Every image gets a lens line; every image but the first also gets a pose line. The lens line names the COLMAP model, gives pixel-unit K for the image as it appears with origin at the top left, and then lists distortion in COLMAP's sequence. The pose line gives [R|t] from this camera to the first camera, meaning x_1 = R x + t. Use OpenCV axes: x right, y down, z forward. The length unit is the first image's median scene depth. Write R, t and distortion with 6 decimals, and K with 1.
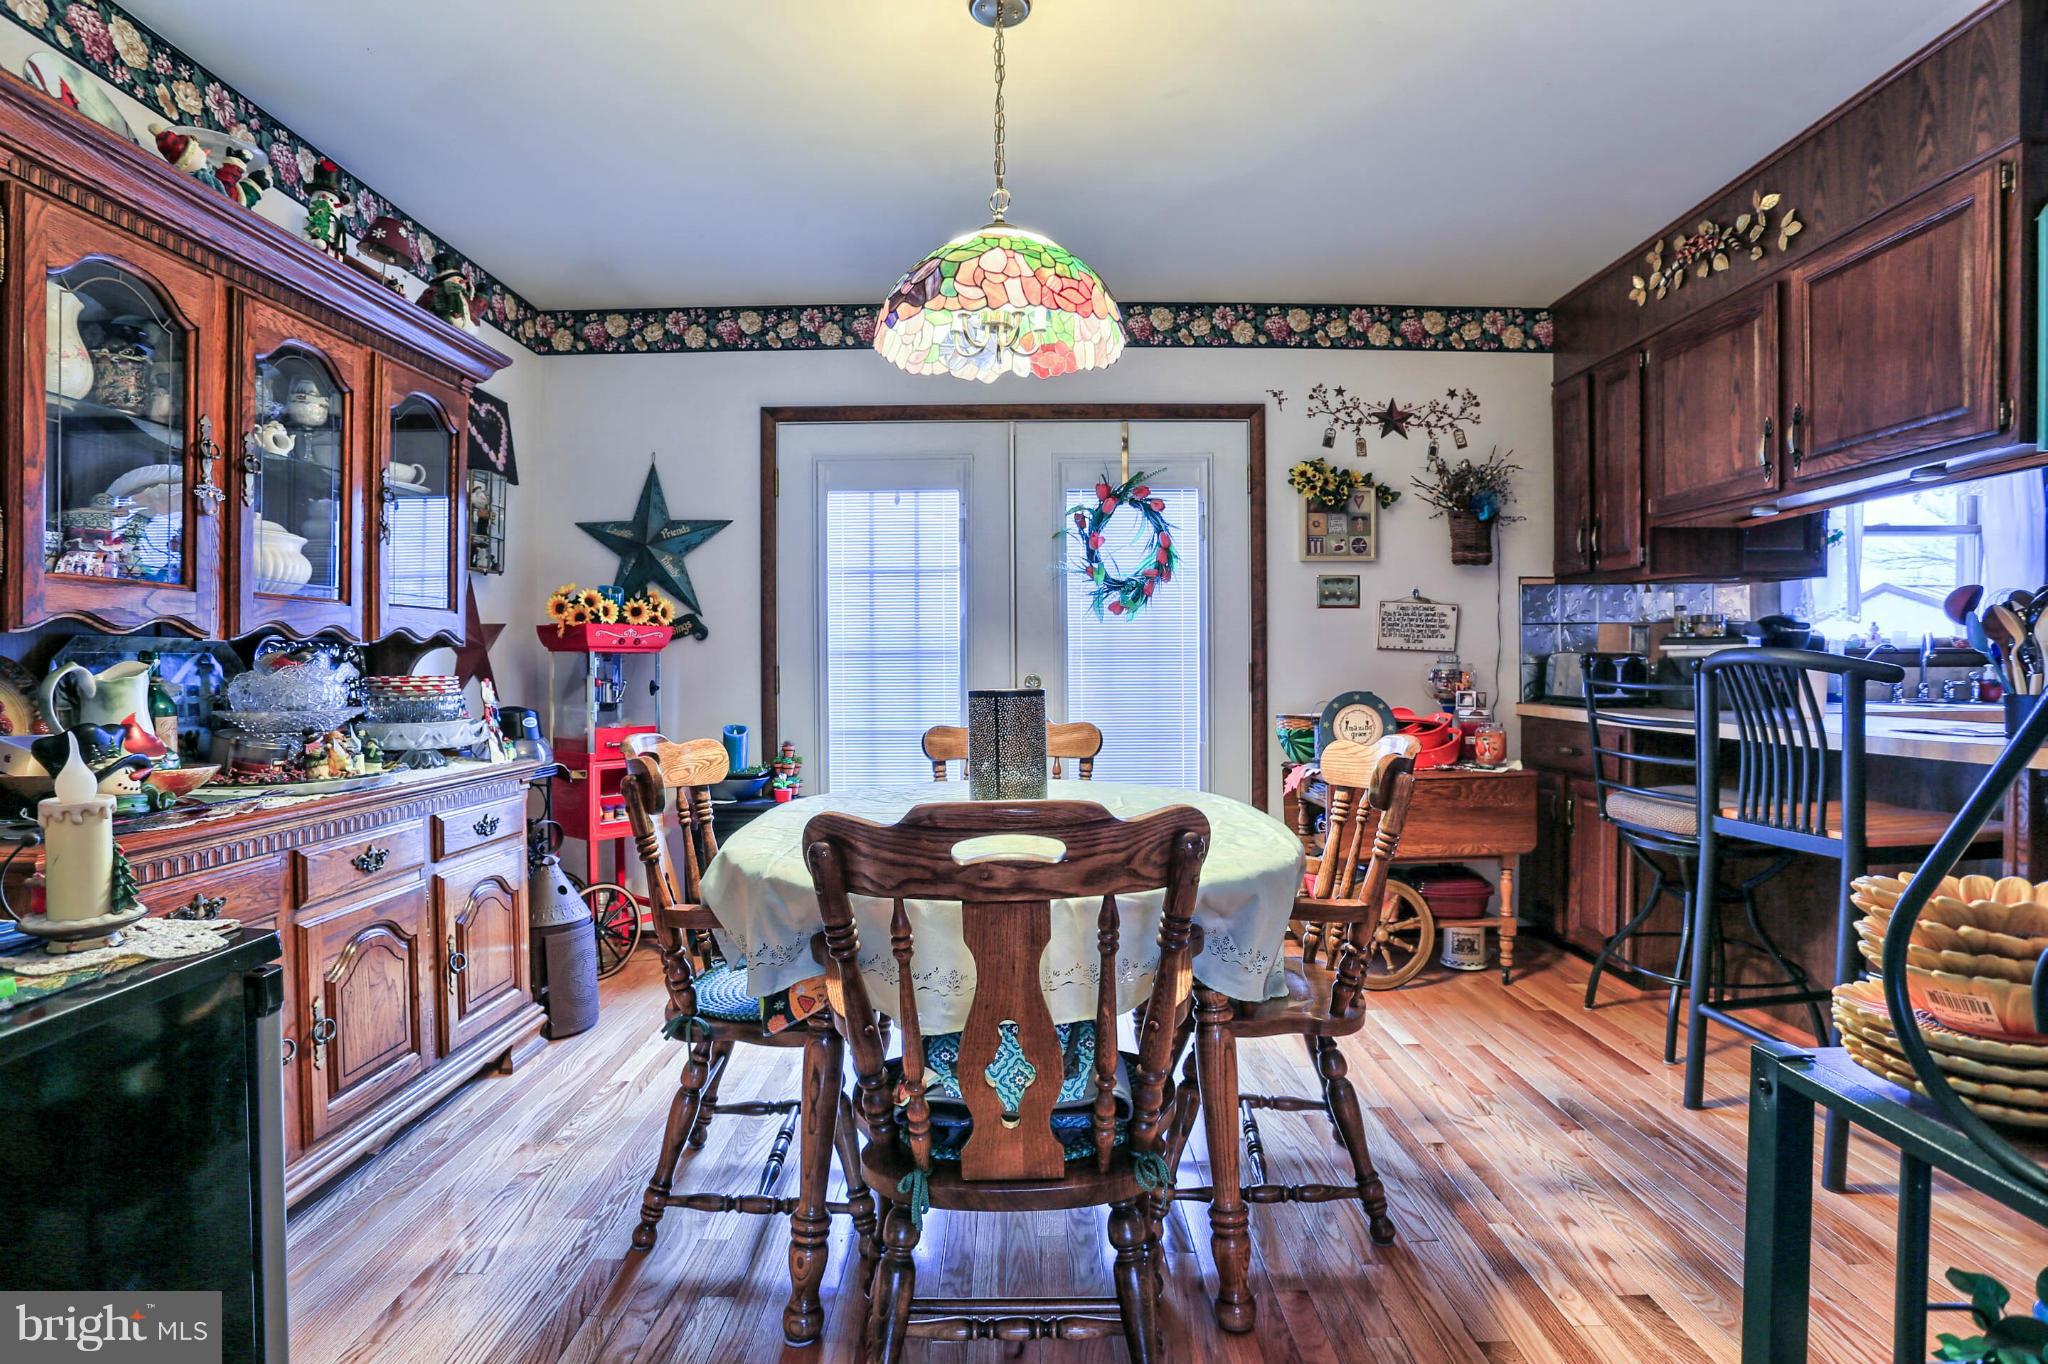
lens RADIAL K [[999.1, 0, 1036.5], [0, 999.1, 672.1], [0, 0, 1]] dist [-0.077510, 0.032154]
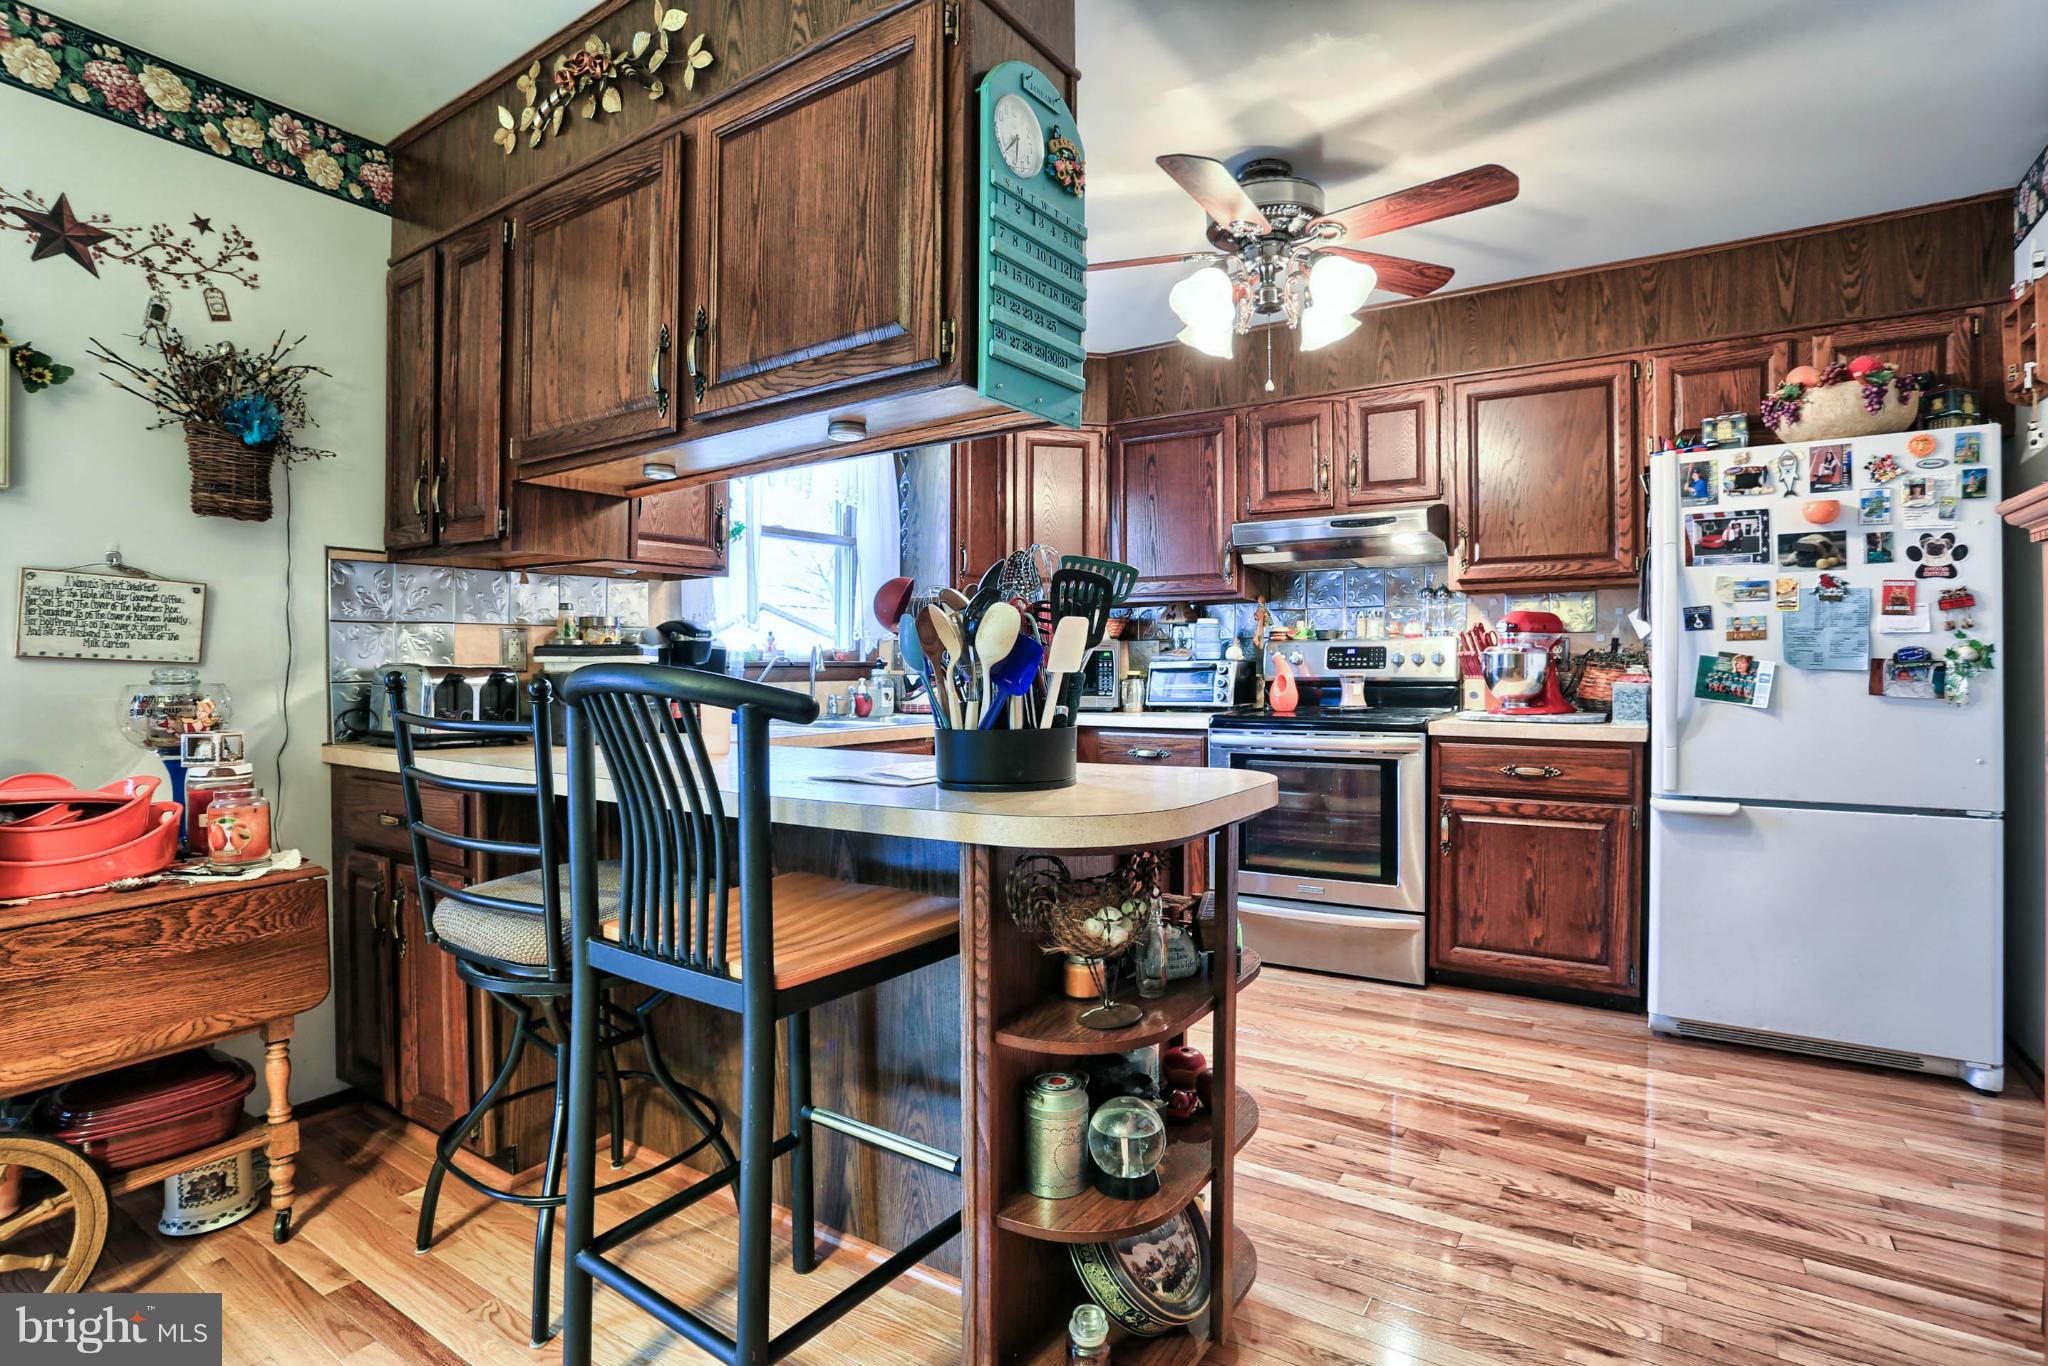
lens RADIAL K [[952.7, 0, 1018.5], [0, 952.7, 669.5], [0, 0, 1]] dist [-0.068948, 0.023137]
pose [[0.546610, -0.001990, 0.837385, 0.270975], [0.010034, 0.999941, -0.004174, -0.011493], [-0.837327, 0.010684, 0.546597, 0.341370]]
